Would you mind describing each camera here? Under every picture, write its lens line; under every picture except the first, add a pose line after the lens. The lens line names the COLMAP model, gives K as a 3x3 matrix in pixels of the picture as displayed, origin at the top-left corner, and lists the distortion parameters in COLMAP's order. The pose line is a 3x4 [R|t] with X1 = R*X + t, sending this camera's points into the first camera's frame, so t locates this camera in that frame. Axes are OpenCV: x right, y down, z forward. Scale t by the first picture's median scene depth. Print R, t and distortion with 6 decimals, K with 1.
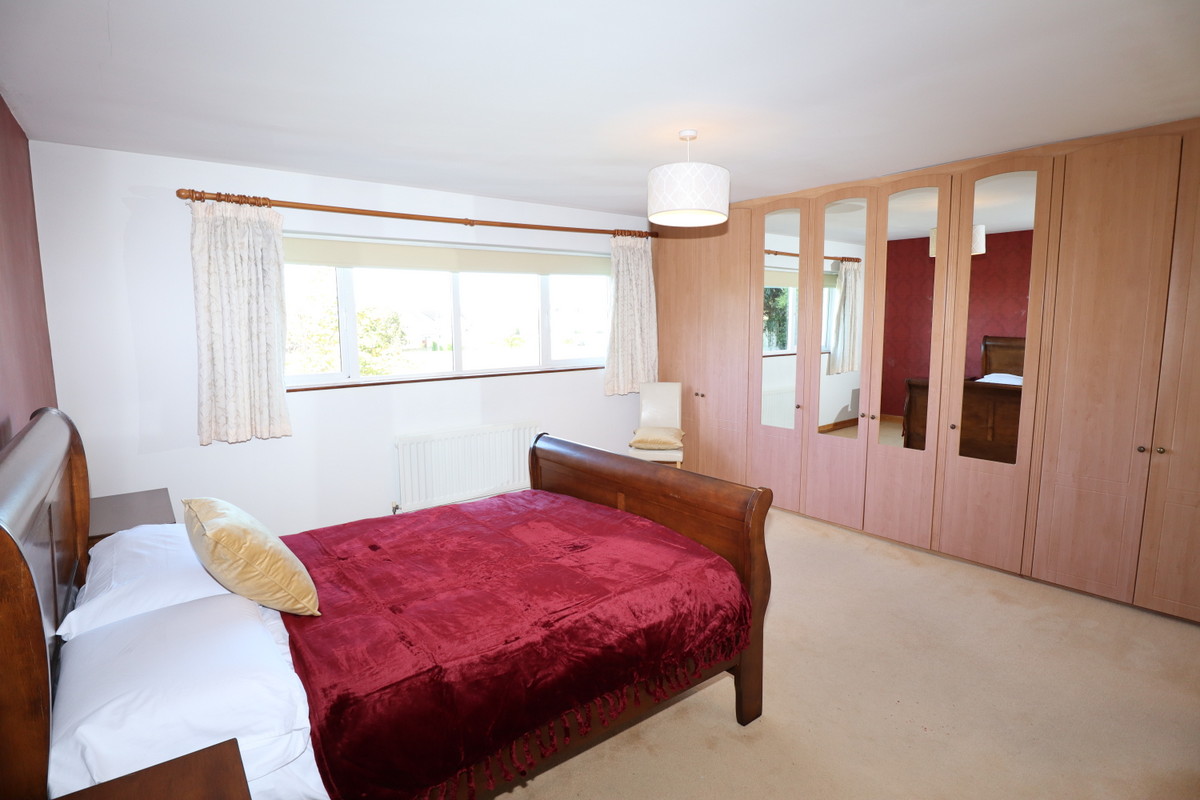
lens RADIAL K [[604.2, 0, 600.0], [0, 604.2, 400.0], [0, 0, 1]] dist [-0.053436, 0.018329]
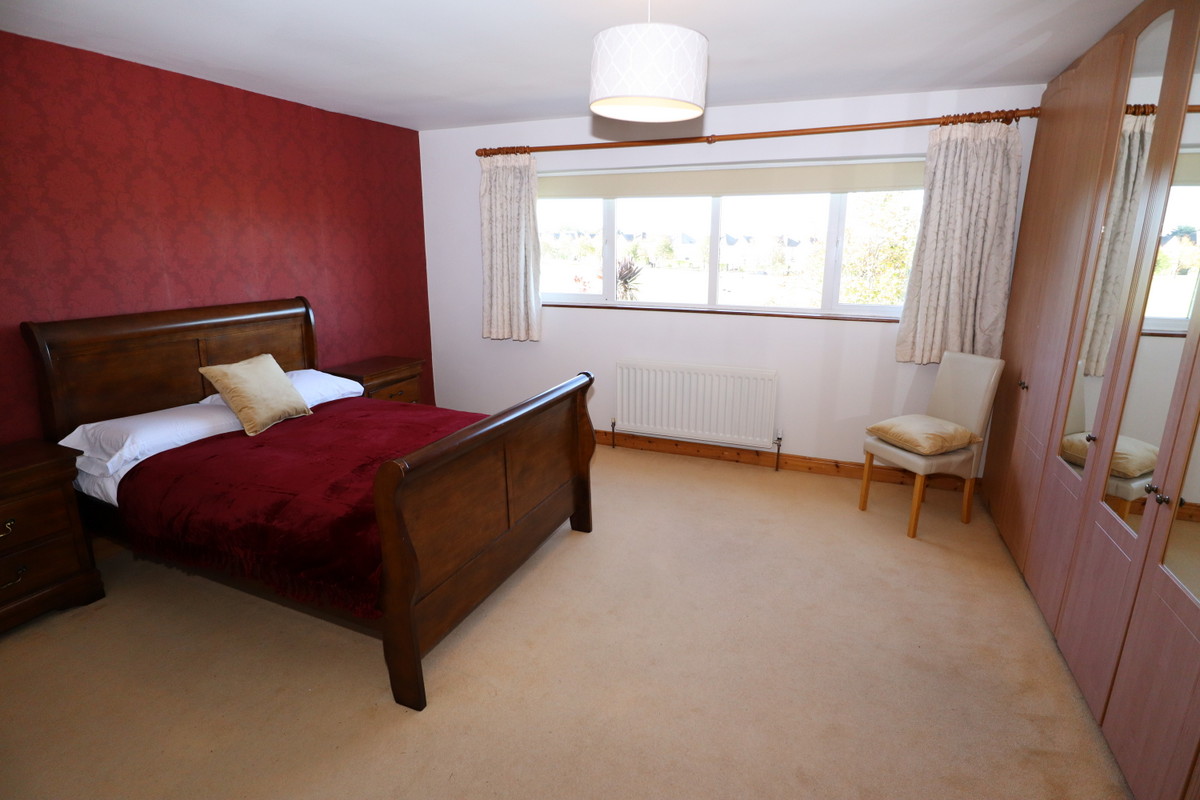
lens RADIAL K [[604.2, 0, 600.0], [0, 604.2, 400.0], [0, 0, 1]] dist [-0.053436, 0.018329]
pose [[0.498688, 0.232842, -0.834922, 0.575950], [-0.113839, 0.972494, 0.203214, -0.086217], [0.859273, -0.006294, 0.511478, 0.426907]]
